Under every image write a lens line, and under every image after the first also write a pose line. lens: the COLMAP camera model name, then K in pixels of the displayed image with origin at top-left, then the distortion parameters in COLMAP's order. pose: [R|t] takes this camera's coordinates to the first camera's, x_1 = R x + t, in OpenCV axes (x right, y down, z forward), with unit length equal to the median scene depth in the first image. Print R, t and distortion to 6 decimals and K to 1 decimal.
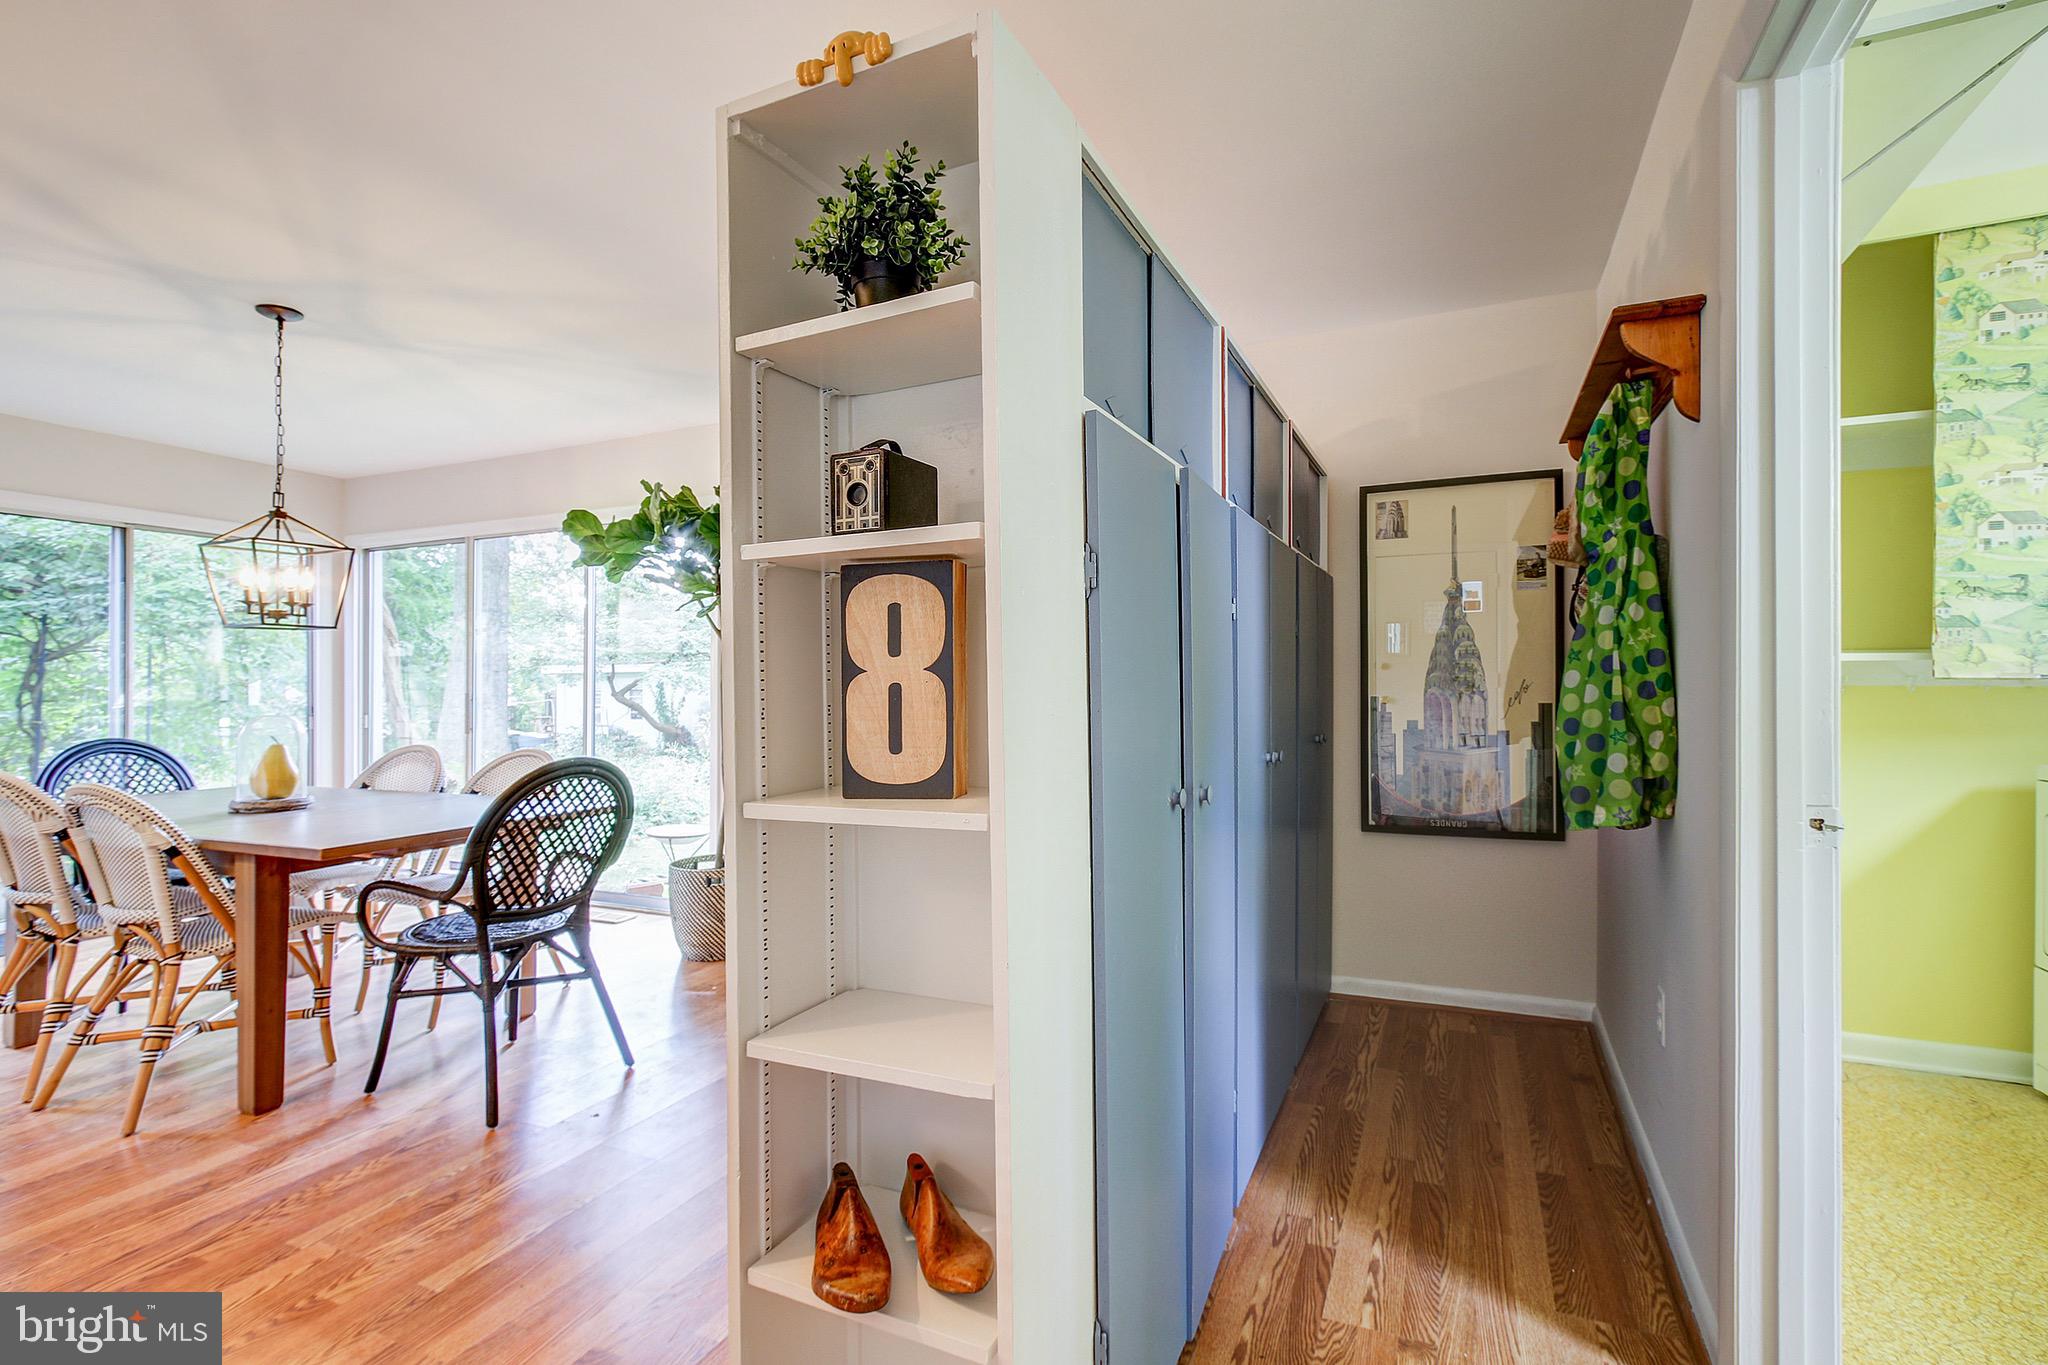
lens RADIAL K [[947.0, 0, 1053.6], [0, 947.0, 681.8], [0, 0, 1]] dist [-0.015908, 0.004507]
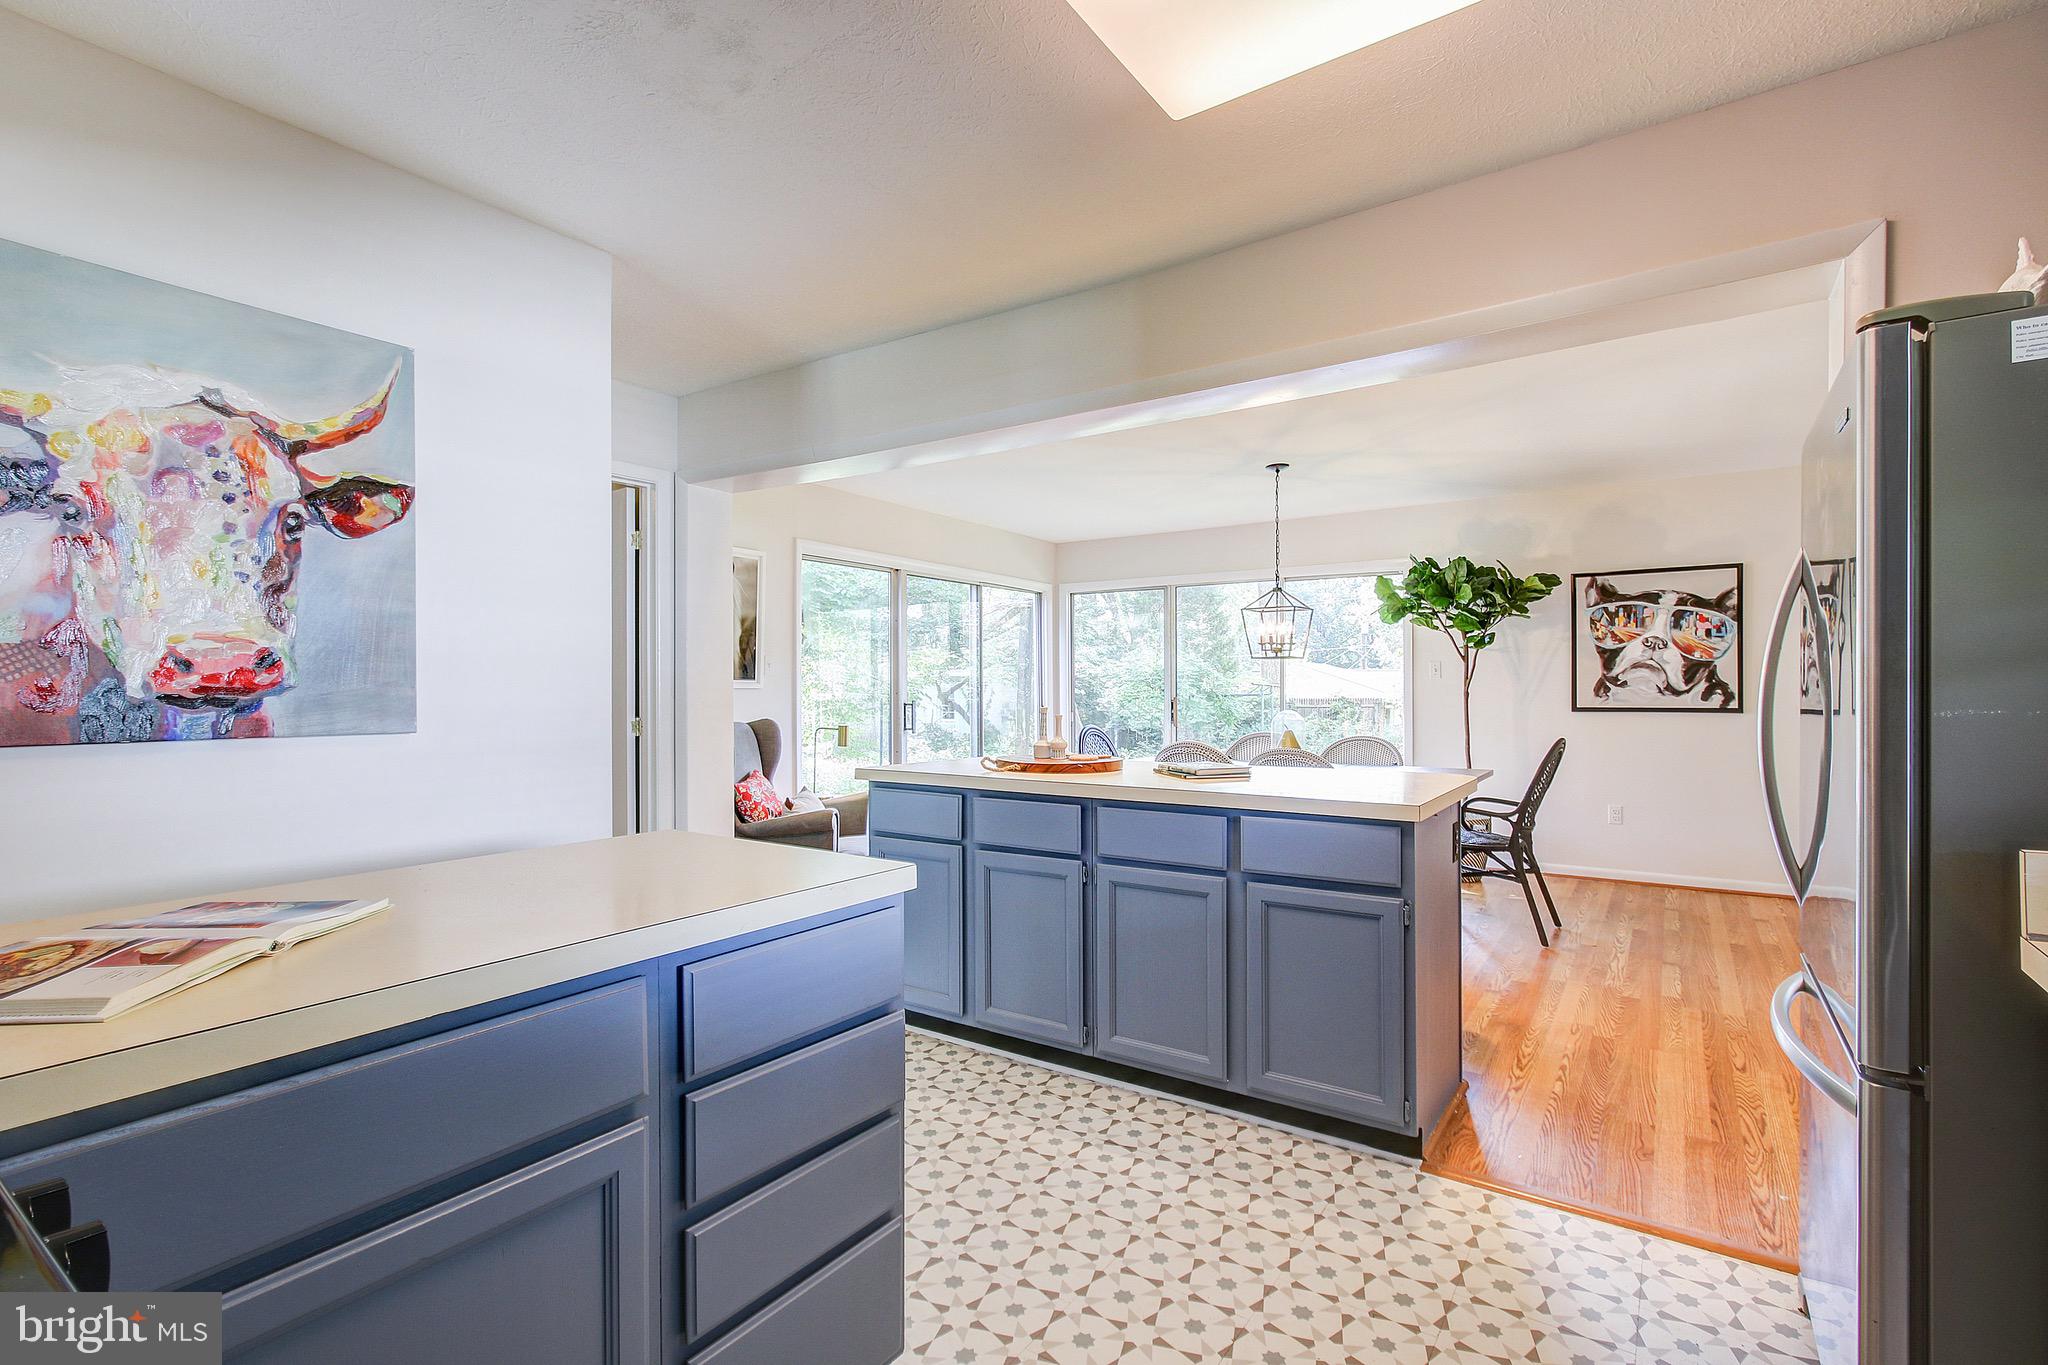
lens RADIAL K [[947.0, 0, 1025.9], [0, 947.0, 696.3], [0, 0, 1]] dist [-0.015908, 0.004507]
pose [[0.978608, 0.007343, -0.205601, -1.016628], [-0.004443, 0.999884, 0.014560, -0.014691], [0.205684, -0.013335, 0.978528, -0.788514]]
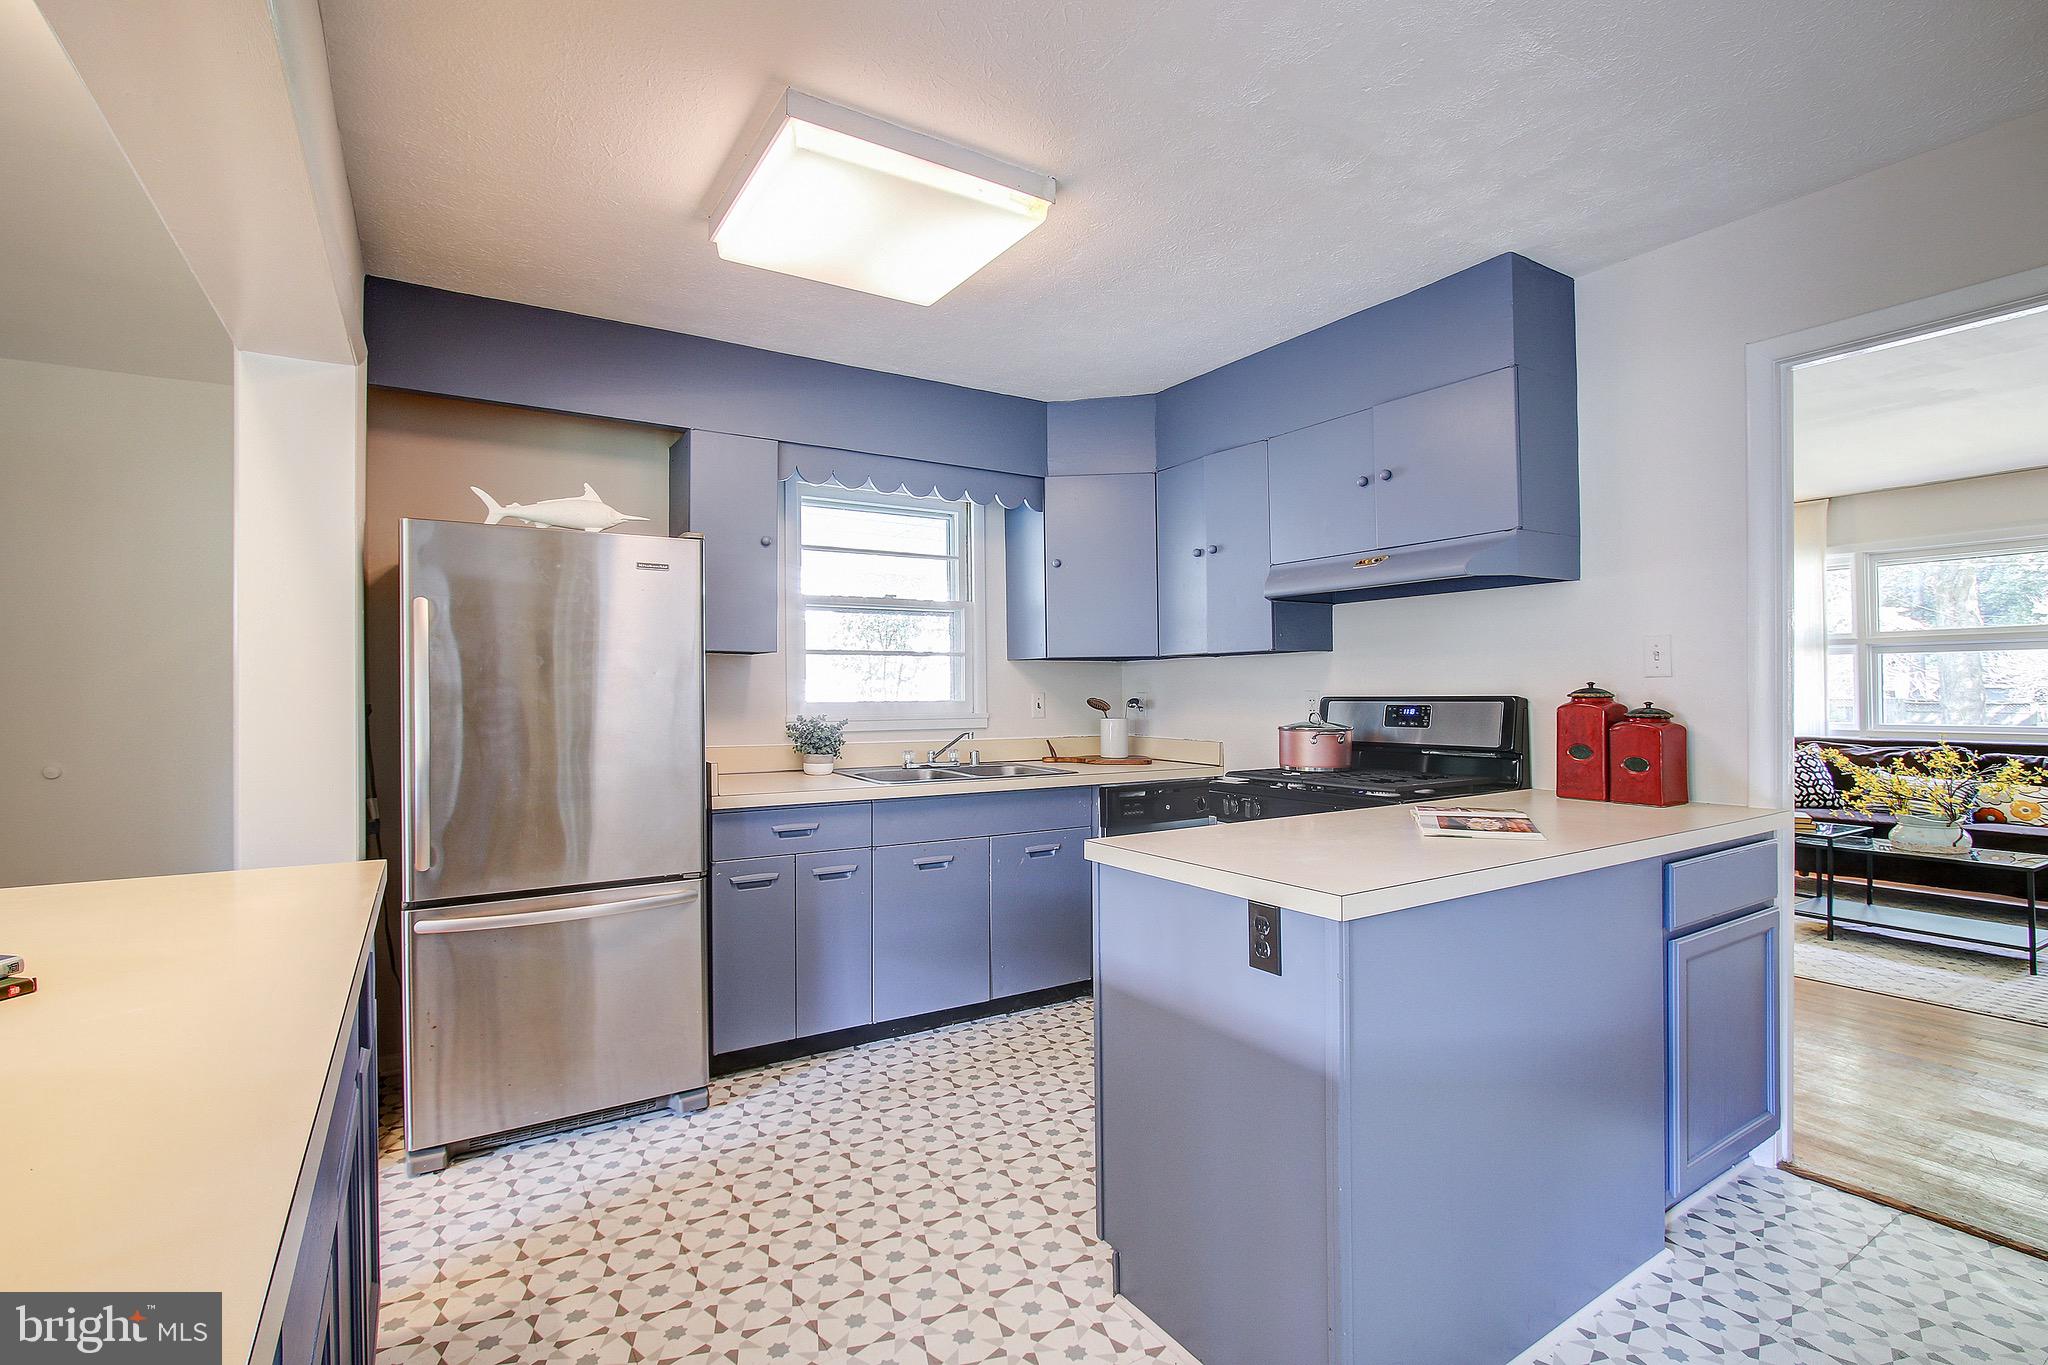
lens RADIAL K [[947.0, 0, 1032.5], [0, 947.0, 685.7], [0, 0, 1]] dist [-0.015908, 0.004507]
pose [[-0.824586, 0.013810, 0.565568, -1.554139], [0.009128, 0.999897, -0.011108, -0.015283], [-0.565663, -0.003997, -0.824627, 0.328652]]
